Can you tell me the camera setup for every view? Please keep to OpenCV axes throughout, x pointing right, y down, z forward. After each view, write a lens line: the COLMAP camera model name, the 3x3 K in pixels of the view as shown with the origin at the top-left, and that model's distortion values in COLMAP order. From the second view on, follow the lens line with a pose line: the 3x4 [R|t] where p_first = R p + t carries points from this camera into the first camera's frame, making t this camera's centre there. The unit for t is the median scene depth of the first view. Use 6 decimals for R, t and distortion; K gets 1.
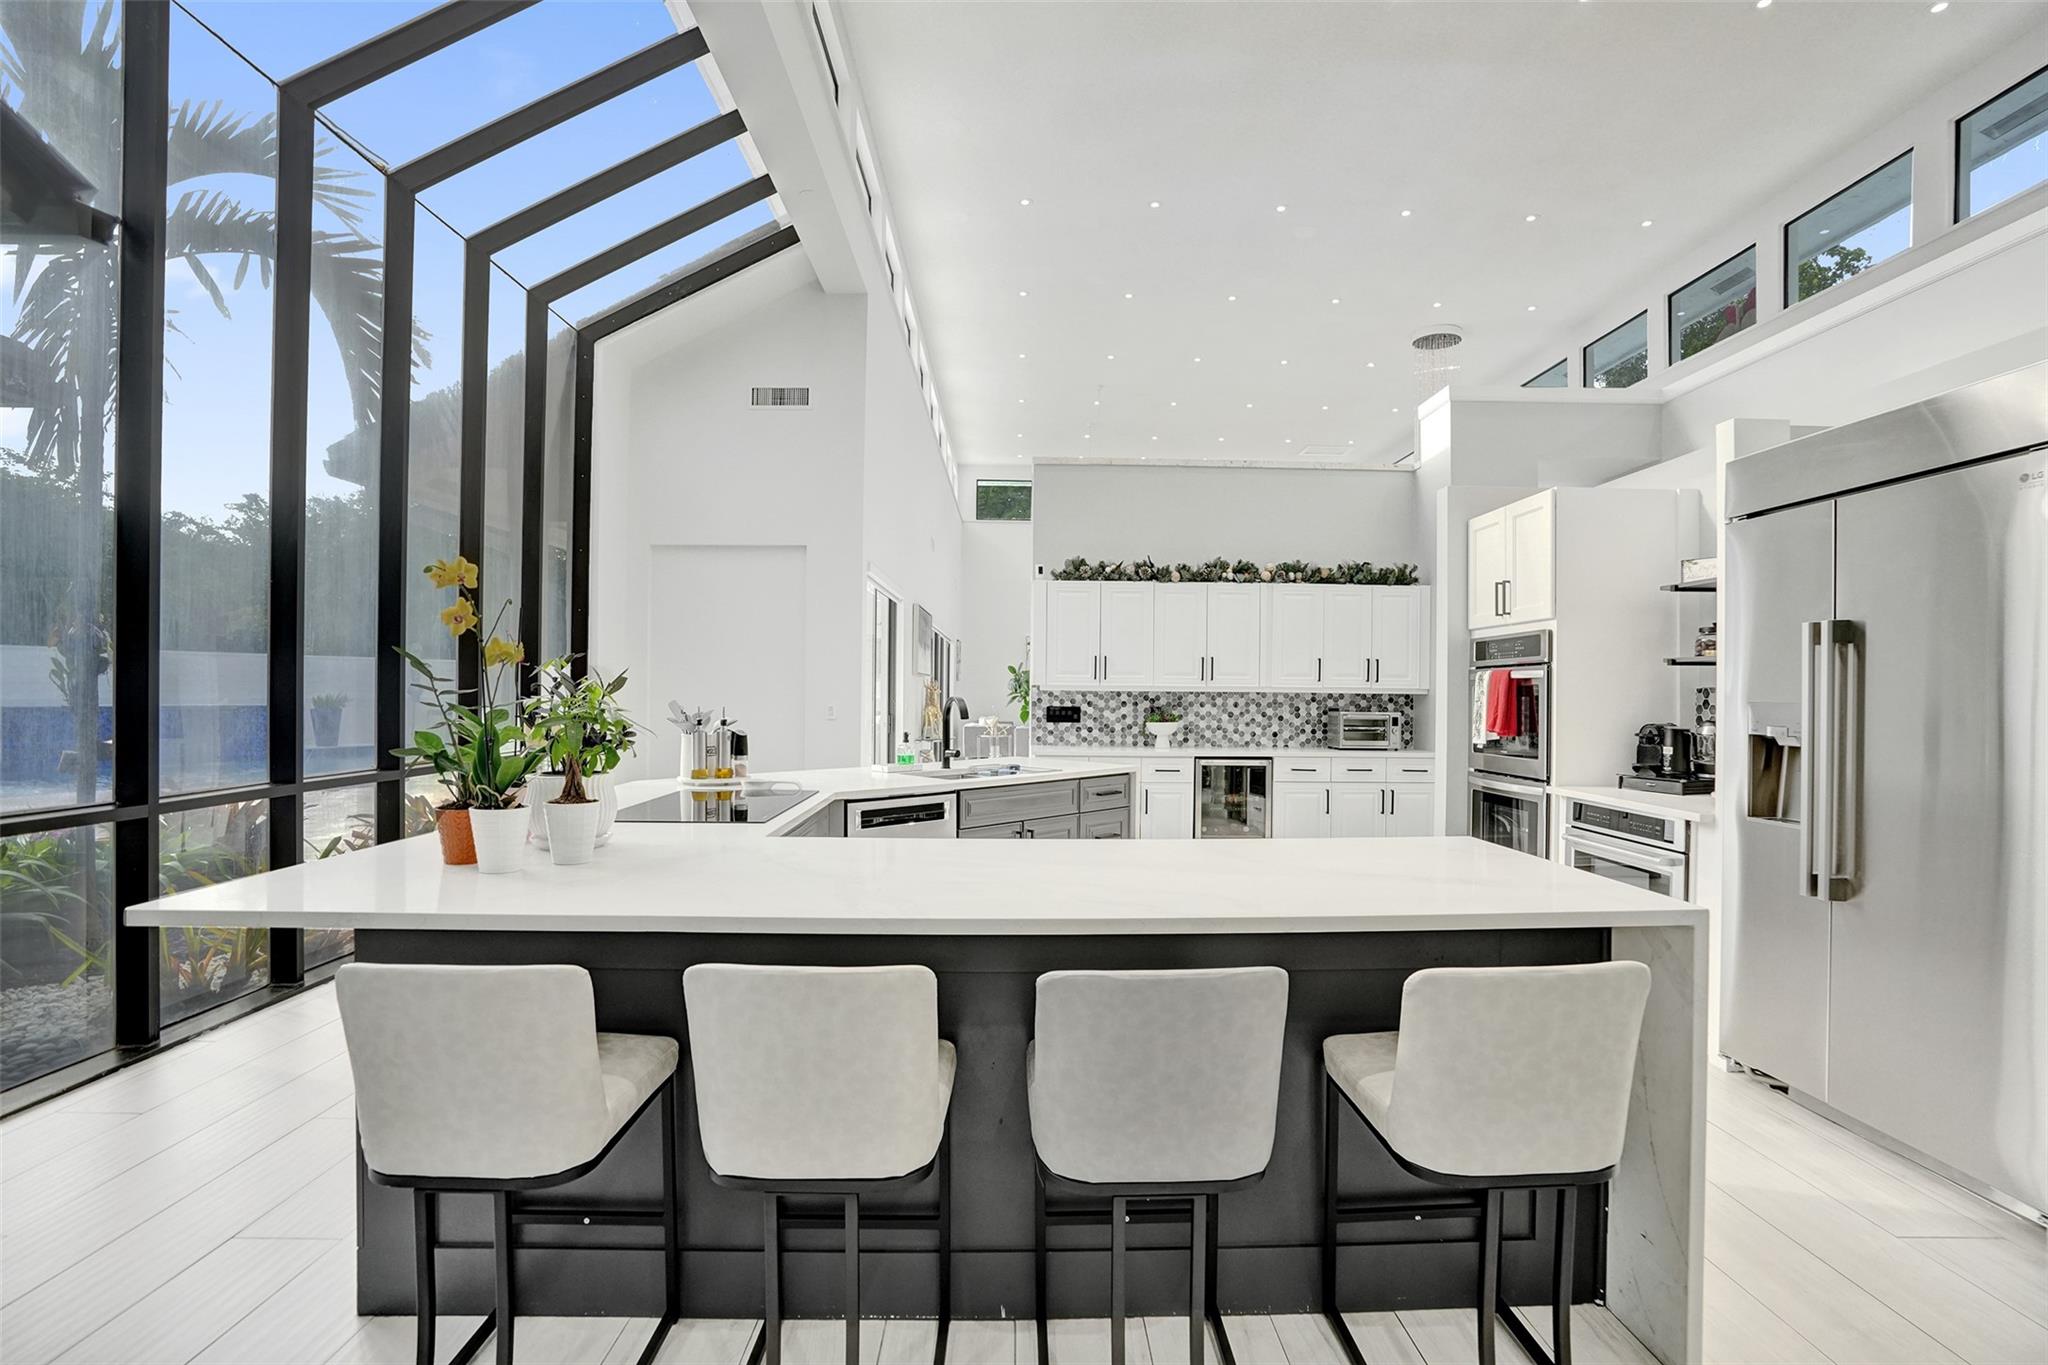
lens RADIAL K [[960.0, 0, 1030.8], [0, 960.0, 693.3], [0, 0, 1]] dist [-0.051277, 0.019989]
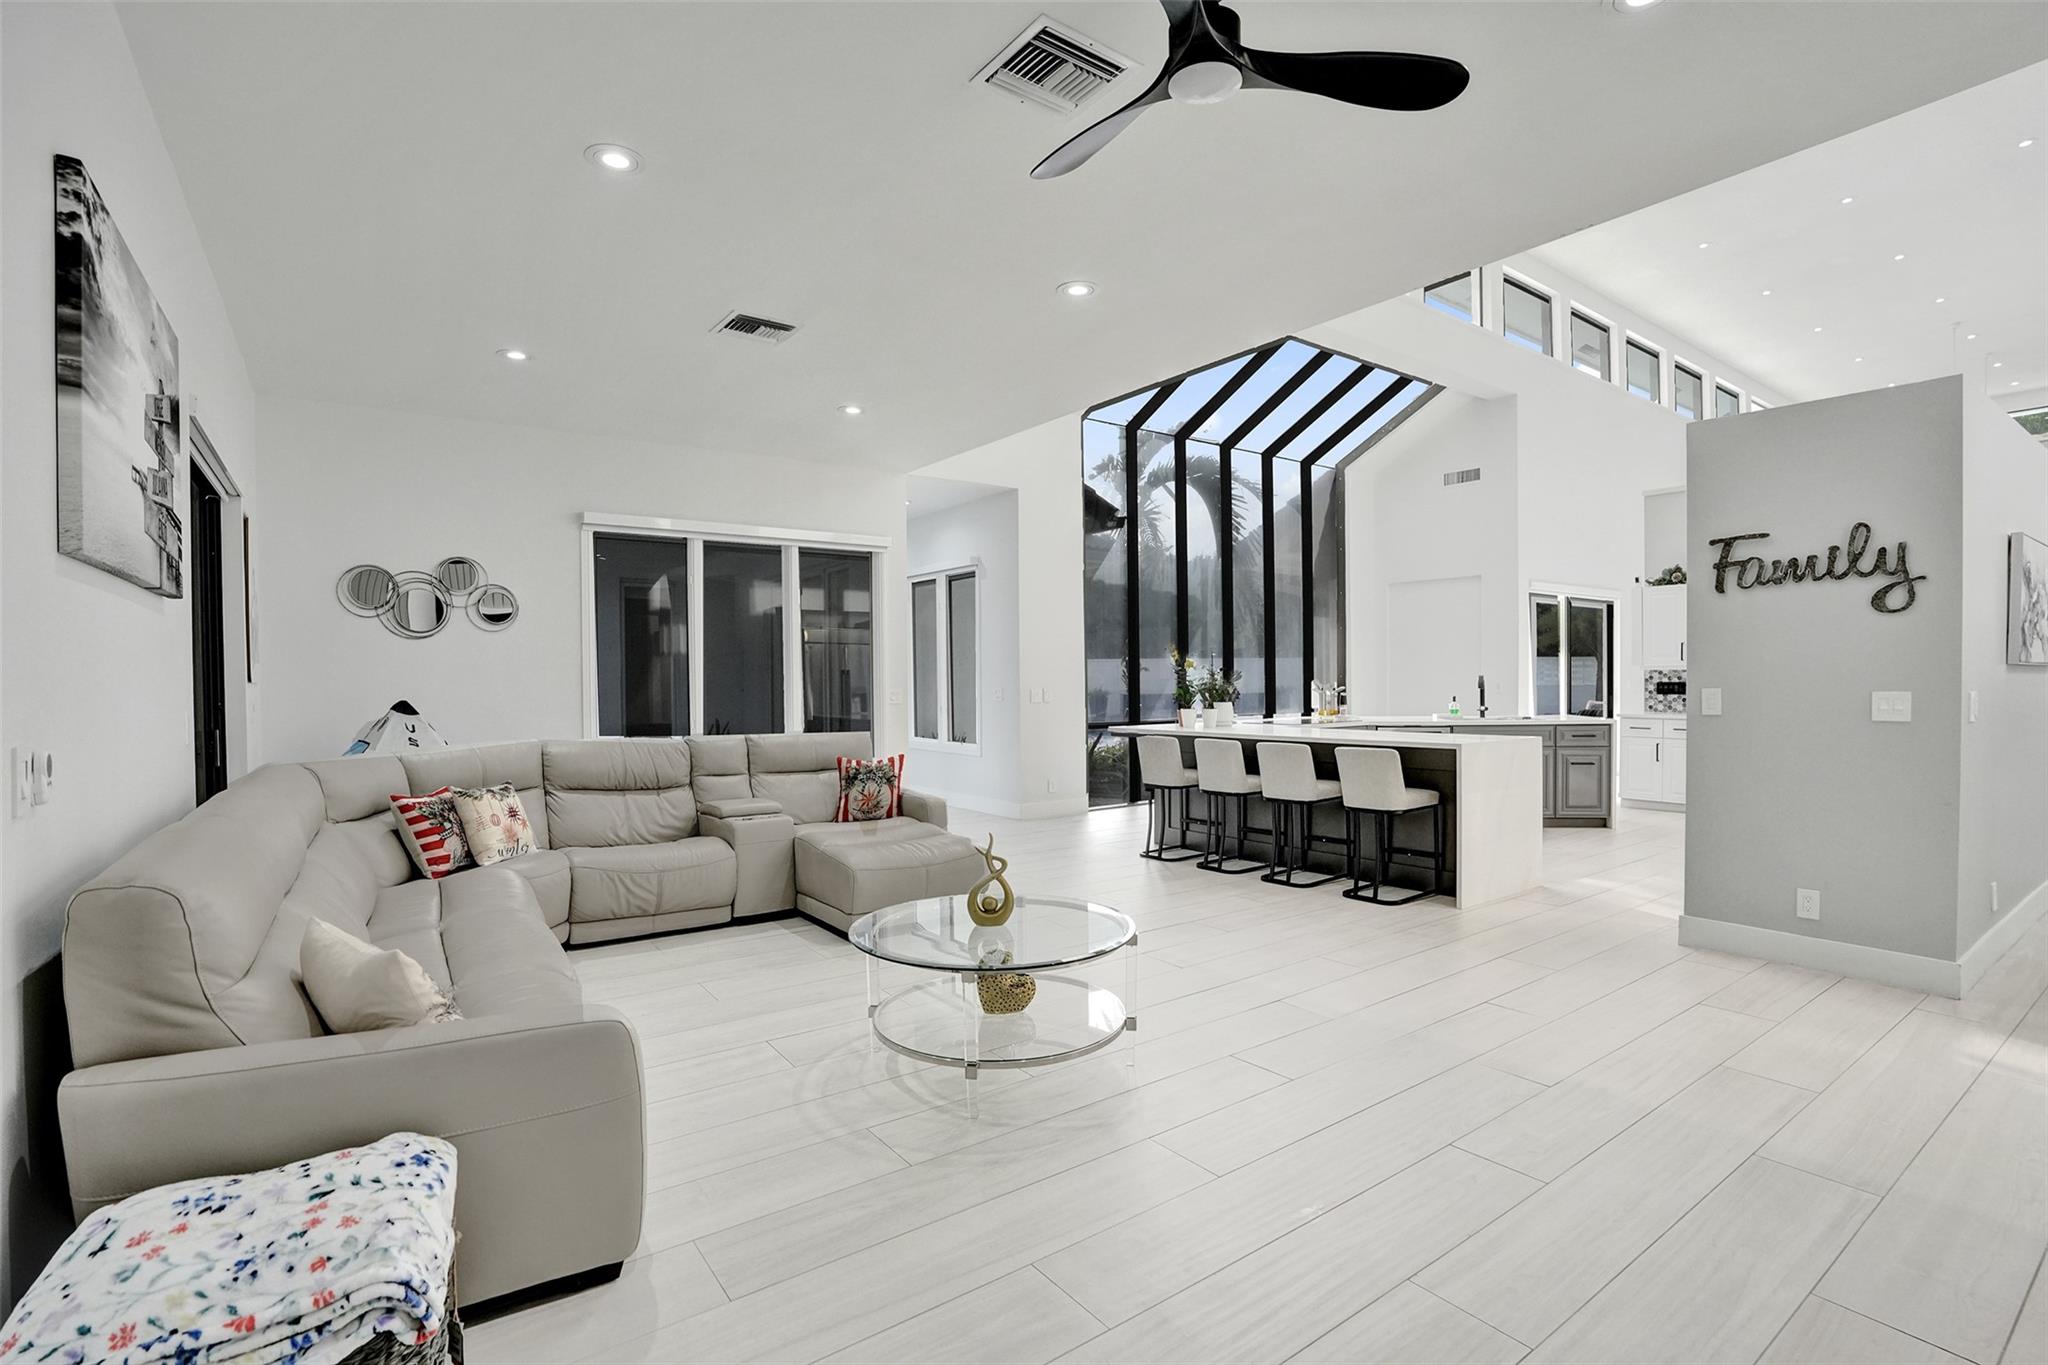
lens RADIAL K [[960.0, 0, 1036.2], [0, 960.0, 694.1], [0, 0, 1]] dist [-0.051277, 0.019989]
pose [[0.579045, -0.000305, -0.815295, 0.572193], [0.013262, 0.999871, 0.009045, 0.007321], [0.815188, -0.016050, 0.578974, -0.429862]]
